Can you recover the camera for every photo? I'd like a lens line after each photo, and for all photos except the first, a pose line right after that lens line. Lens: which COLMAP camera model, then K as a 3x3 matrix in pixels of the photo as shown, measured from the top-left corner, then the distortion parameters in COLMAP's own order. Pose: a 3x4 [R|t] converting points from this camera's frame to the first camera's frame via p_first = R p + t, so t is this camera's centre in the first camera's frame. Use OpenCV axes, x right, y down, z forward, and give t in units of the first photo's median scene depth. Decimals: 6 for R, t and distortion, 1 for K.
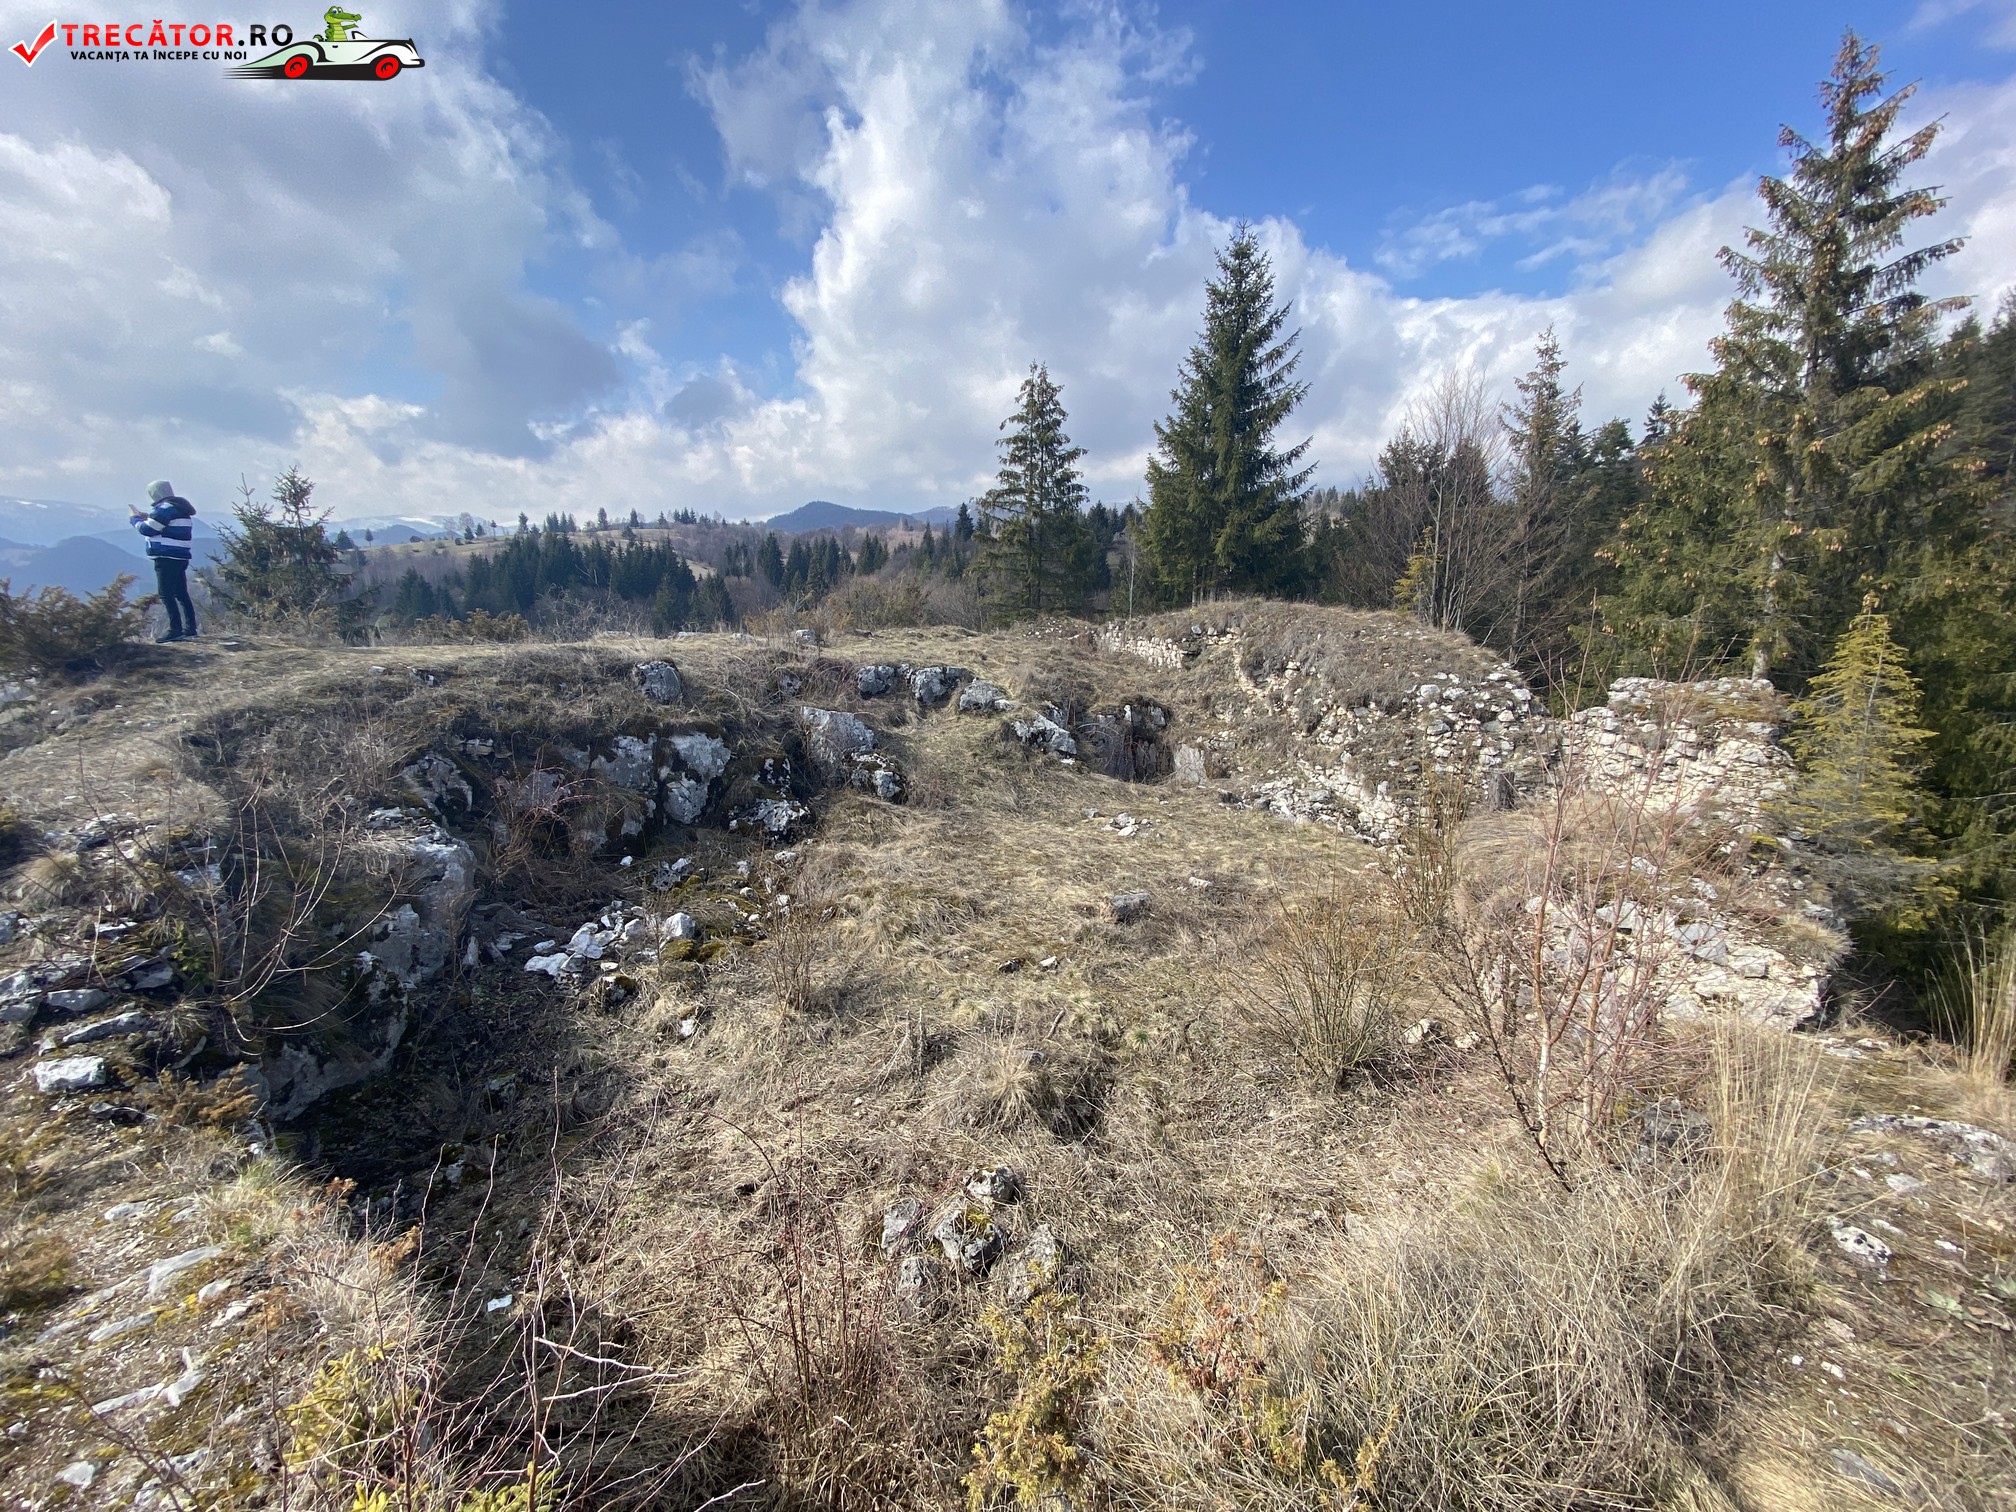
lens RADIAL K [[812.8, 0, 1008.0], [0, 812.8, 756.0], [0, 0, 1]] dist [0.030492, -0.024795]
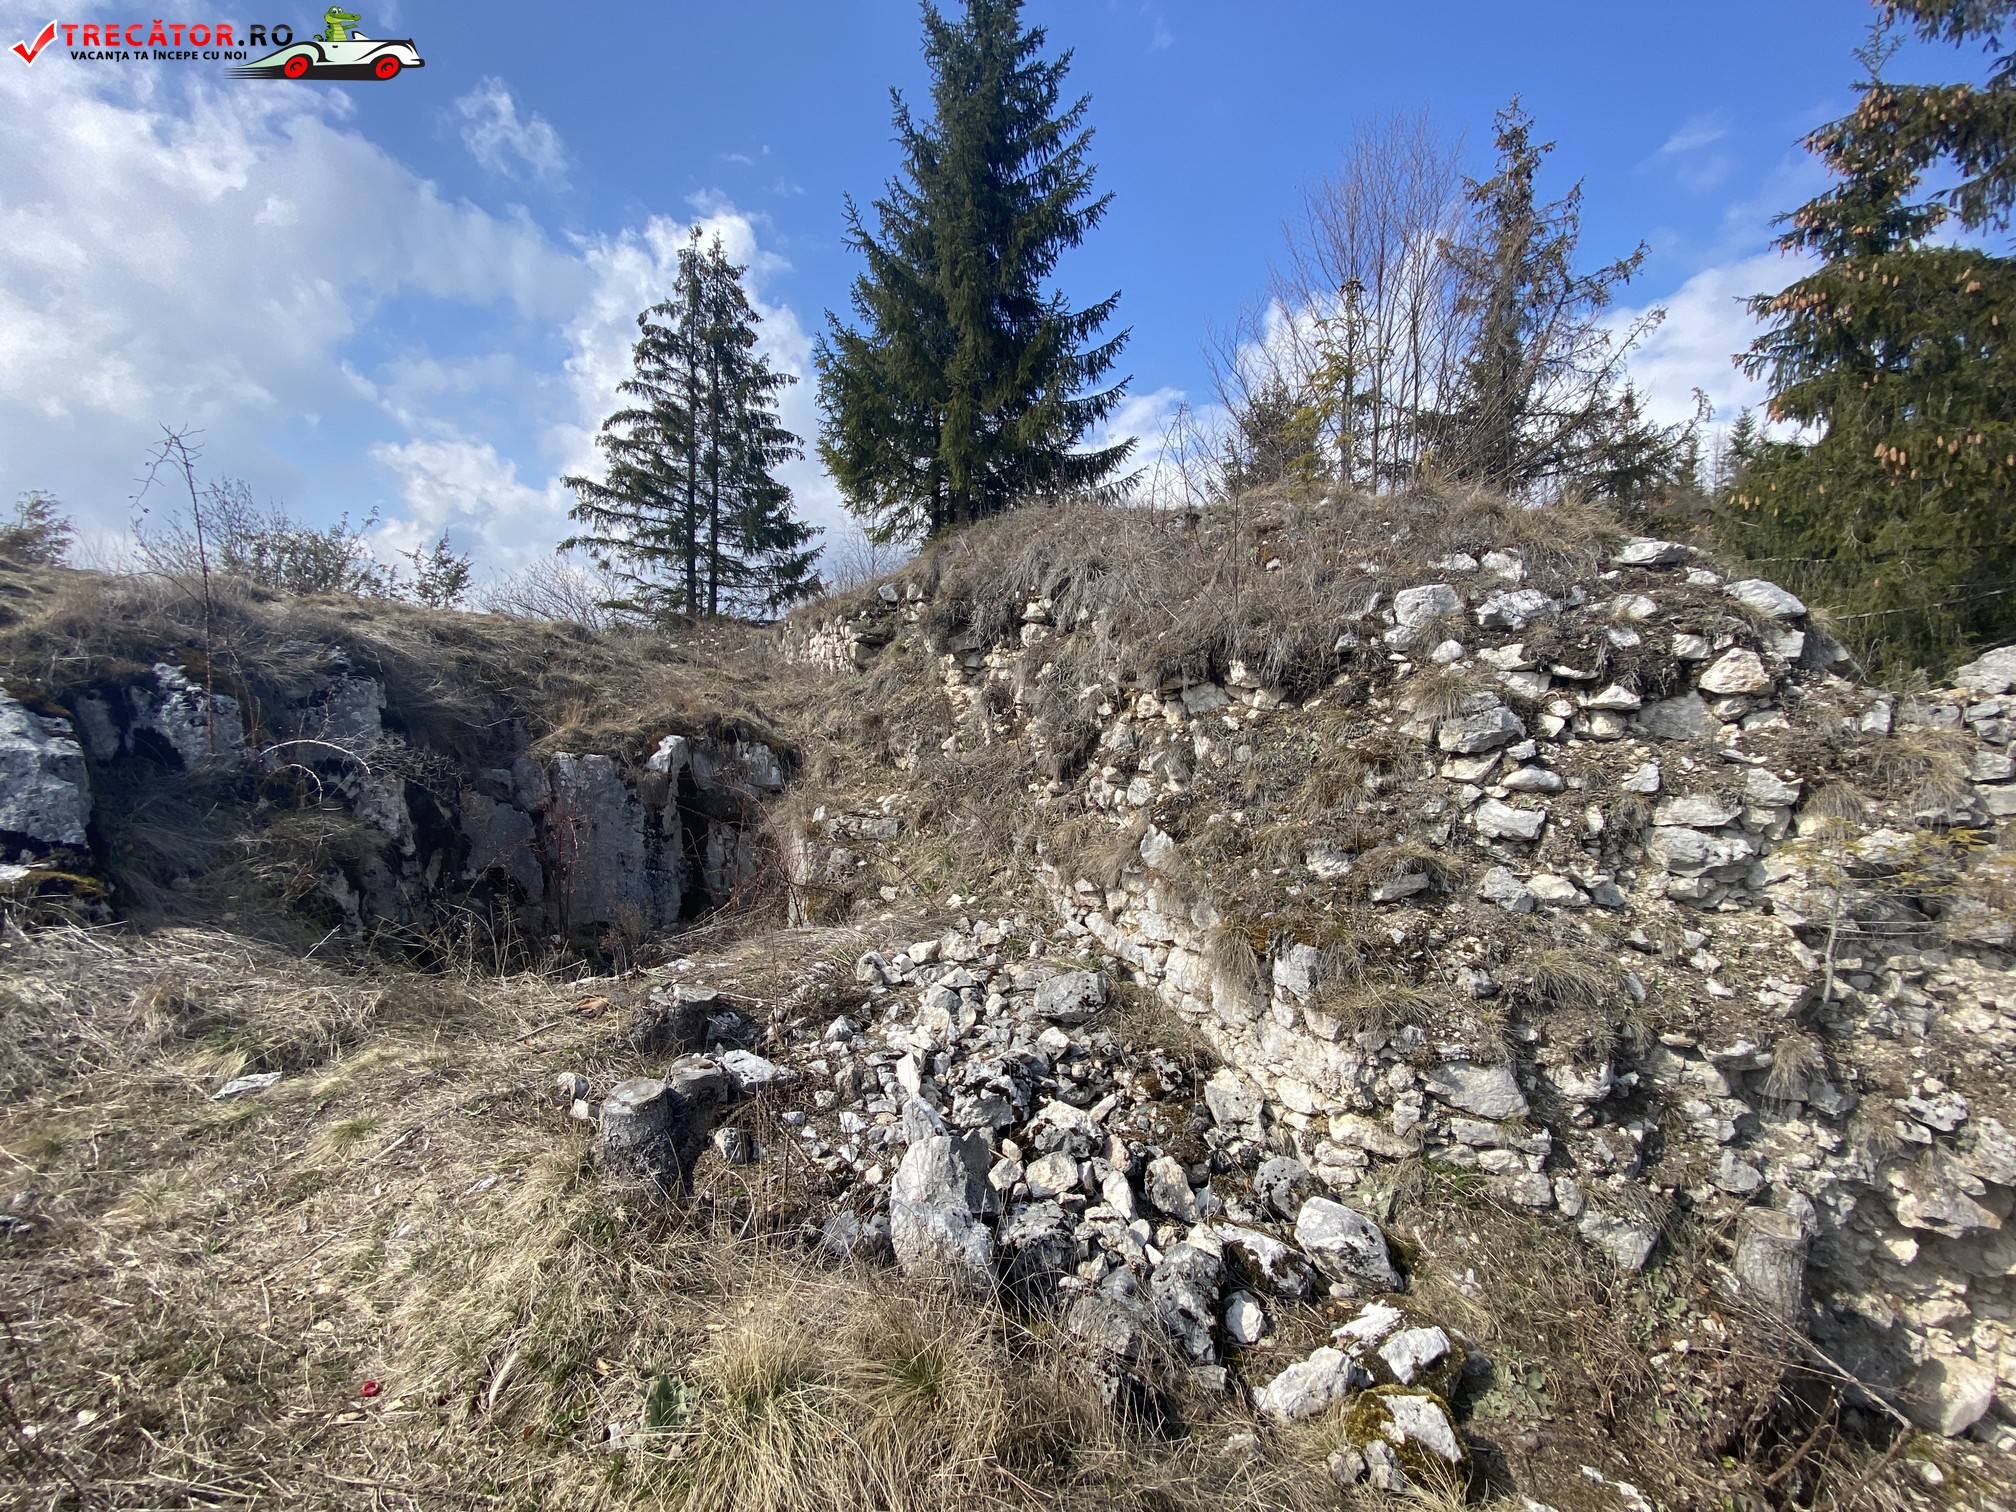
lens RADIAL K [[812.8, 0, 1008.0], [0, 812.8, 756.0], [0, 0, 1]] dist [0.030492, -0.024795]
pose [[0.992117, 0.002613, 0.125286, 0.335874], [0.014814, 0.990327, -0.137961, 0.008068], [-0.124435, 0.138729, 0.982482, 0.745224]]
